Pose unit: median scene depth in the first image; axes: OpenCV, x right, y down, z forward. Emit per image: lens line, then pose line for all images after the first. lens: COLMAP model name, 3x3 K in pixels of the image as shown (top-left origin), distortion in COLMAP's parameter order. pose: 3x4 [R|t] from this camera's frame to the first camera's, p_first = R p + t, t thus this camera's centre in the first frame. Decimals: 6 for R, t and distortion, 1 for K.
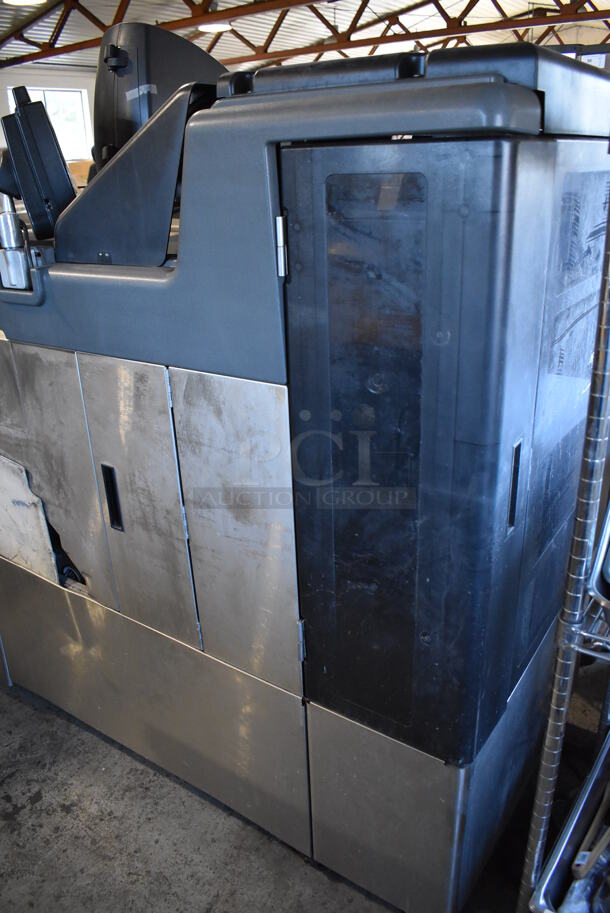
lens RADIAL K [[711.8, 0, 299.3], [0, 711.8, 451.0], [0, 0, 1]] dist [-0.090073, 0.010699]
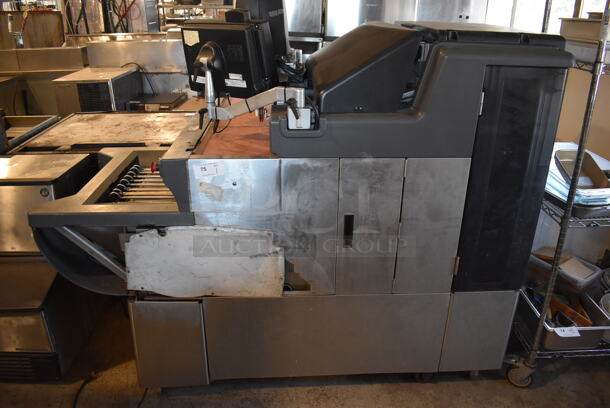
lens RADIAL K [[475.6, 0, 305.4], [0, 475.6, 204.8], [0, 0, 1]] dist [-0.090073, 0.010699]
pose [[0.796715, -0.198982, 0.570659, -1.116061], [0.195610, 0.978319, 0.068030, -0.119819], [-0.571824, 0.057427, 0.818364, -0.002222]]
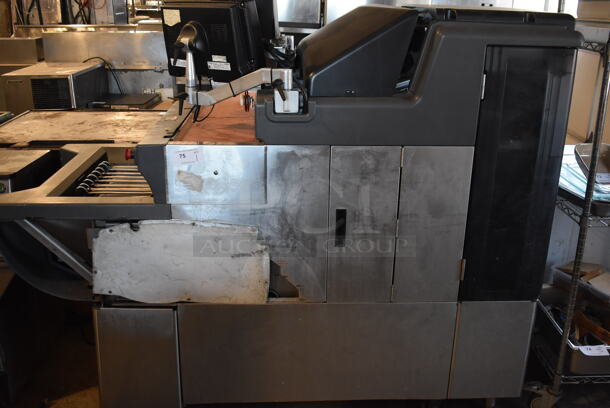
lens RADIAL K [[604.9, 0, 305.7], [0, 604.9, 203.6], [0, 0, 1]] dist [-0.068877, 0.000000]
pose [[0.798185, -0.150027, 0.583431, -1.232133], [0.187646, 0.982228, -0.004139, -0.003701], [-0.572441, 0.112783, 0.812152, -0.180658]]
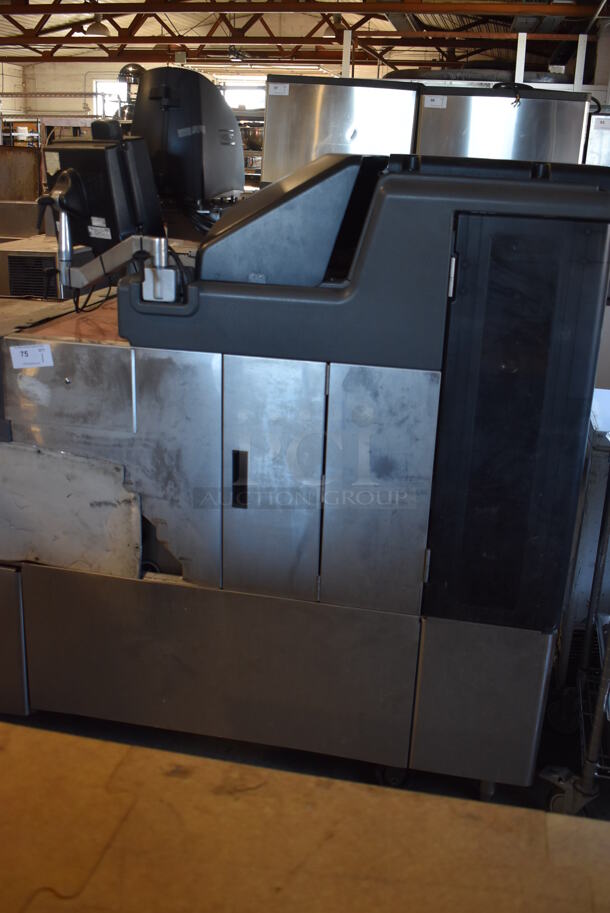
lens RADIAL K [[905.3, 0, 299.9], [0, 905.3, 463.9], [0, 0, 1]] dist [-0.068877, 0.000000]
pose [[0.921013, -0.056604, 0.385398, -0.771185], [0.080707, 0.995646, -0.046639, 0.122158], [-0.381080, 0.074059, 0.921571, -0.440416]]
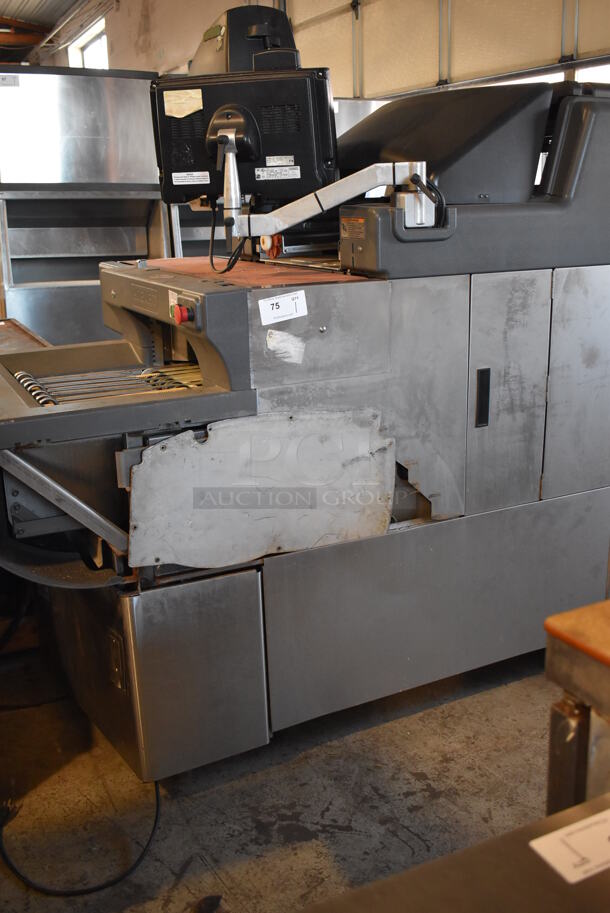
lens RADIAL K [[905.3, 0, 301.2], [0, 905.3, 450.5], [0, 0, 1]] dist [-0.068877, 0.000000]
pose [[0.489318, -0.209130, 0.846660, -1.784800], [0.339413, 0.939948, 0.036013, -0.010347], [-0.803347, 0.269746, 0.530914, 0.468523]]
